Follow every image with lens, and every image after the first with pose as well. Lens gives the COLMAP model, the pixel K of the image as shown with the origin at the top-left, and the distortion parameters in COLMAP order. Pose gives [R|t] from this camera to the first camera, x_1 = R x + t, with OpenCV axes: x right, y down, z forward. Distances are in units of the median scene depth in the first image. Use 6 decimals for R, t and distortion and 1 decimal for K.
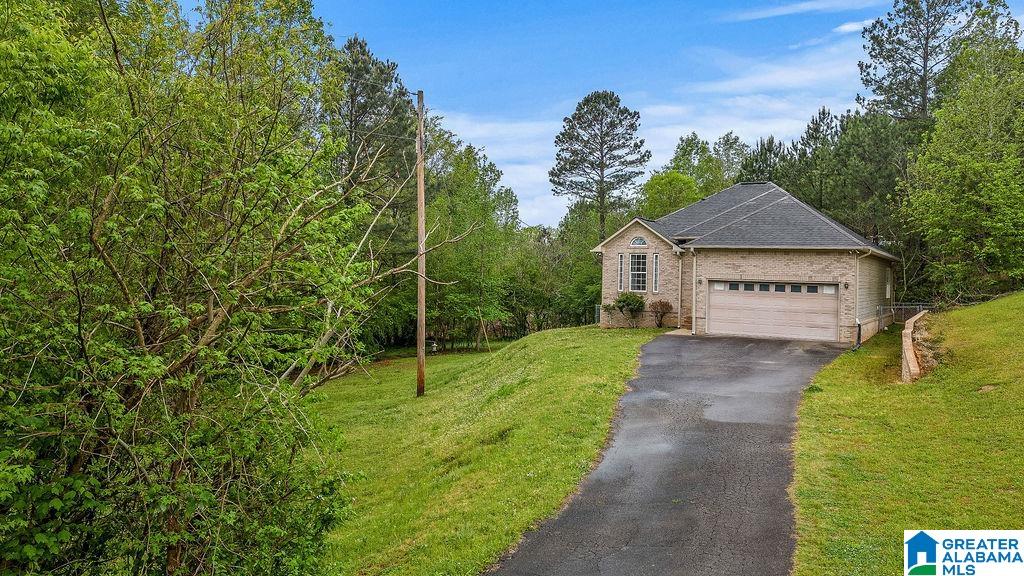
lens RADIAL K [[750.0, 0, 512.0], [0, 750.0, 288.0], [0, 0, 1]] dist [0.001348, 0.000182]
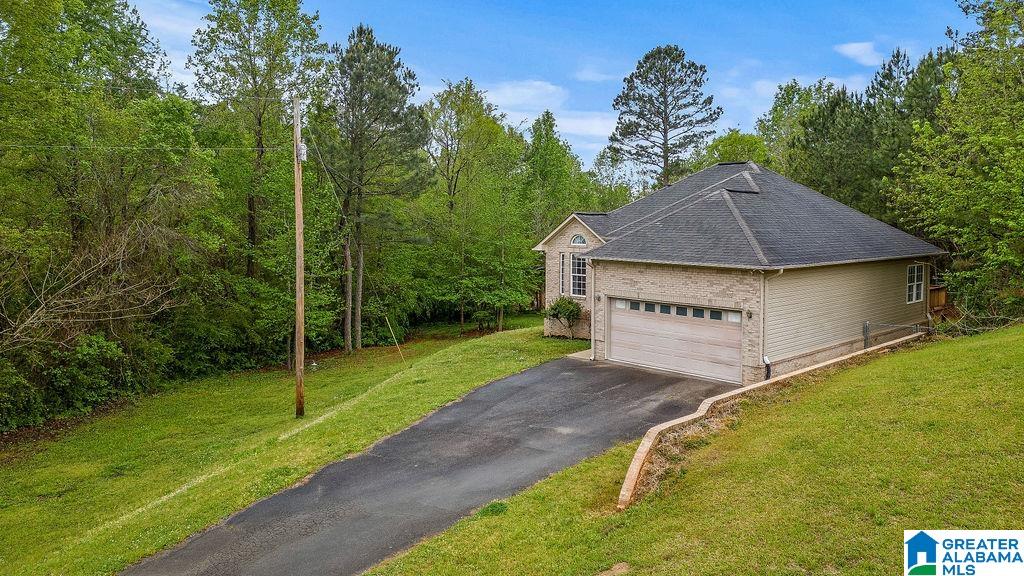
lens RADIAL K [[721.3, 0, 470.7], [0, 721.3, 257.9], [0, 0, 1]] dist [0.005788, -0.000707]
pose [[0.953750, -0.010285, -0.300424, 0.302240], [0.020701, 0.999289, 0.031510, -0.069928], [0.299886, -0.036271, 0.953285, 0.153208]]
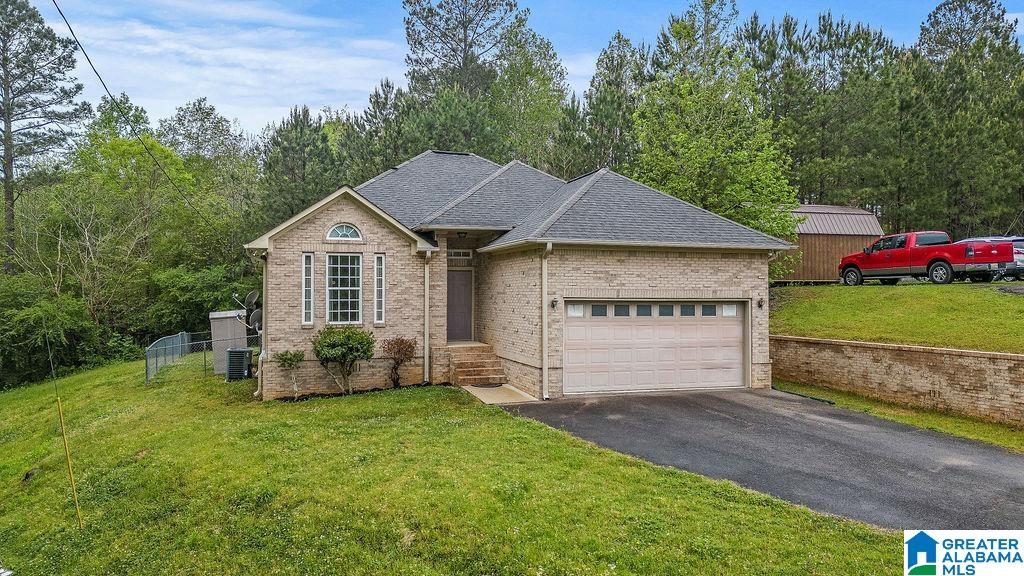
lens RADIAL K [[750.0, 0, 512.0], [0, 750.0, 288.0], [0, 0, 1]] dist [0.001348, 0.000182]
pose [[0.646570, -0.016951, 0.762667, -0.164830], [0.026460, 0.999650, -0.000214, -0.017487], [-0.762396, 0.020318, 0.646792, 0.558342]]
